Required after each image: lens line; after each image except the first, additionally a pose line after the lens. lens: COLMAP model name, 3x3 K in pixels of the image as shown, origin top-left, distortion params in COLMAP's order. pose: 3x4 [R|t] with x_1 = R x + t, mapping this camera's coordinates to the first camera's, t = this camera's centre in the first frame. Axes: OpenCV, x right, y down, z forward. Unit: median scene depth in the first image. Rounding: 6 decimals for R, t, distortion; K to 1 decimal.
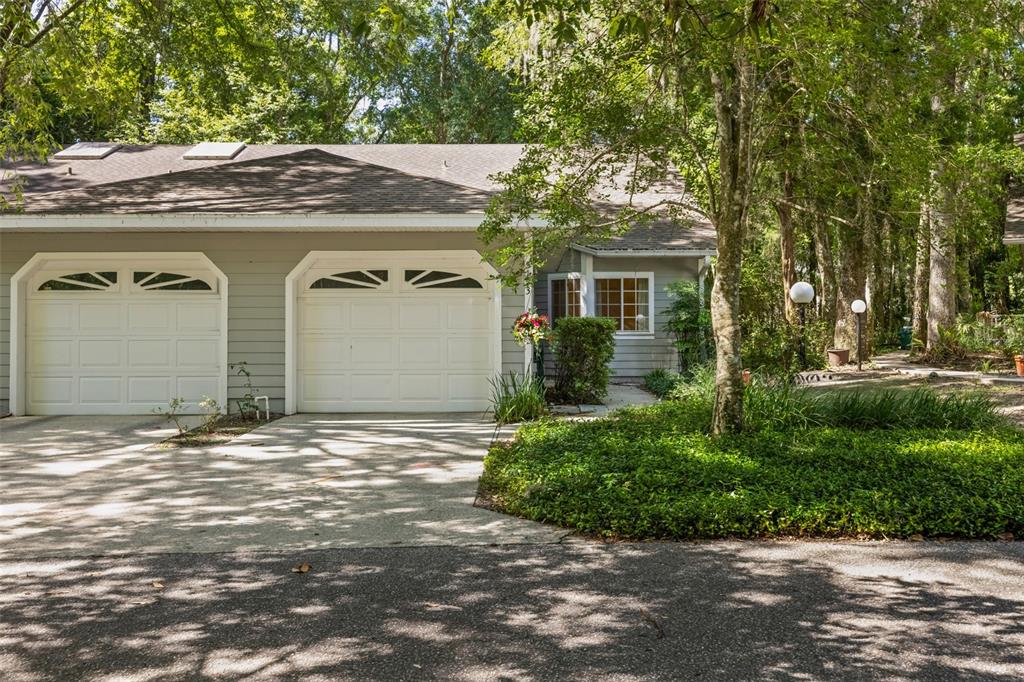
lens RADIAL K [[952.9, 0, 512.0], [0, 952.9, 341.0], [0, 0, 1]] dist [0.000503, 0.000888]
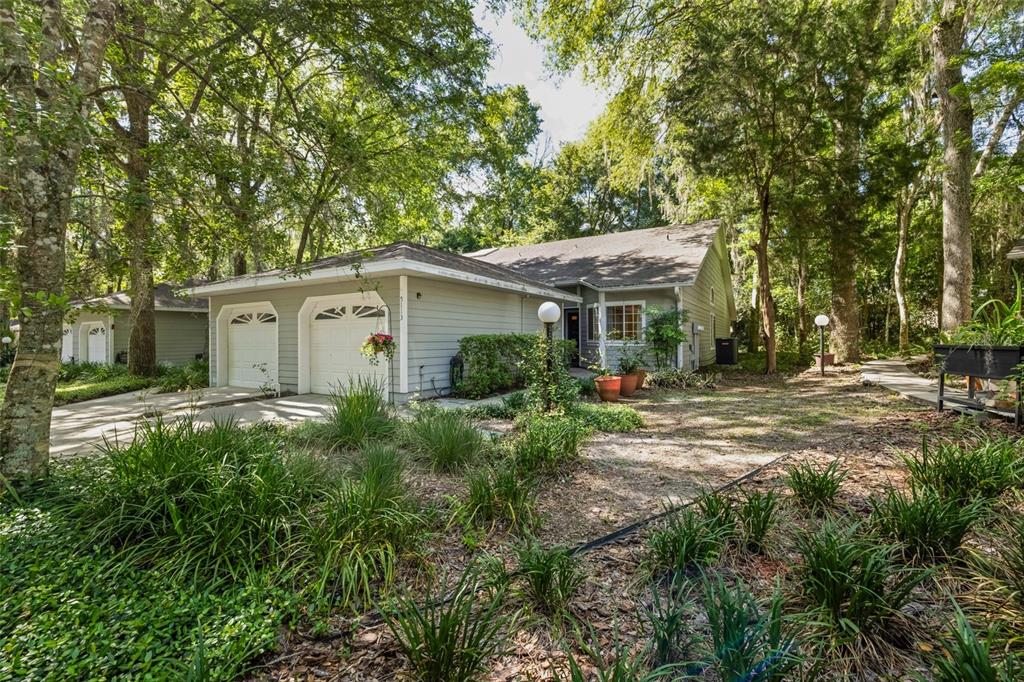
lens RADIAL K [[427.8, 0, 511.1], [0, 427.8, 338.7], [0, 0, 1]] dist [-0.000680, -0.000201]
pose [[0.864763, -0.001231, -0.502178, 0.301509], [0.000338, 0.999998, -0.001870, -0.012083], [0.502179, 0.001448, 0.864762, 0.326123]]
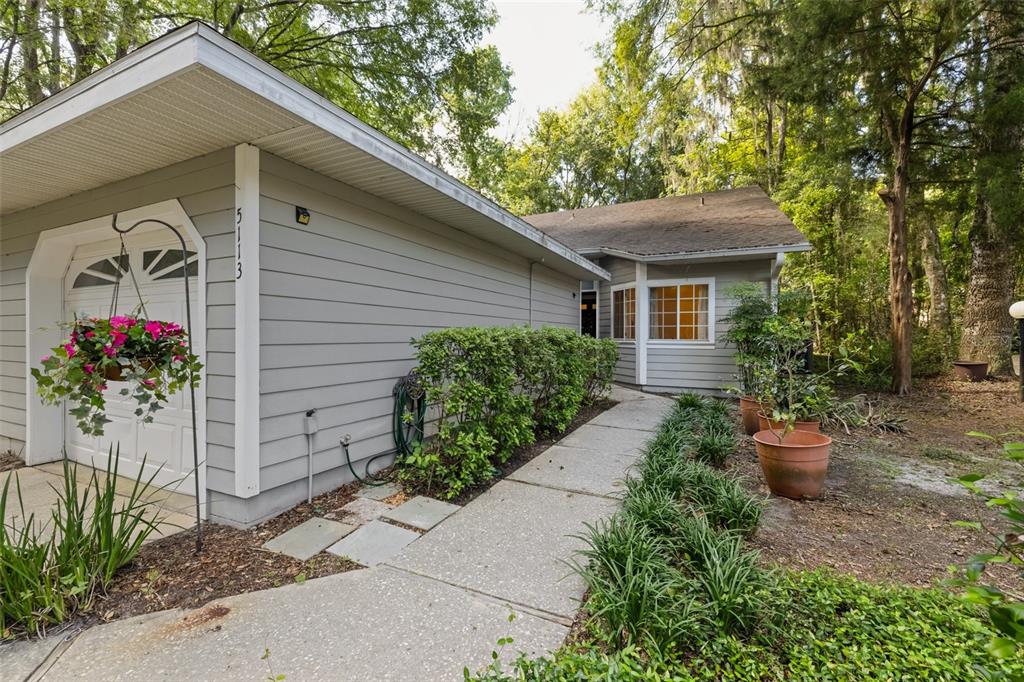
lens RADIAL K [[427.8, 0, 511.1], [0, 427.8, 338.7], [0, 0, 1]] dist [-0.000680, -0.000201]
pose [[0.907616, 0.009127, -0.419701, 0.144134], [-0.007413, 0.999956, 0.005715, -0.013025], [0.419735, -0.002076, 0.907644, 0.535807]]
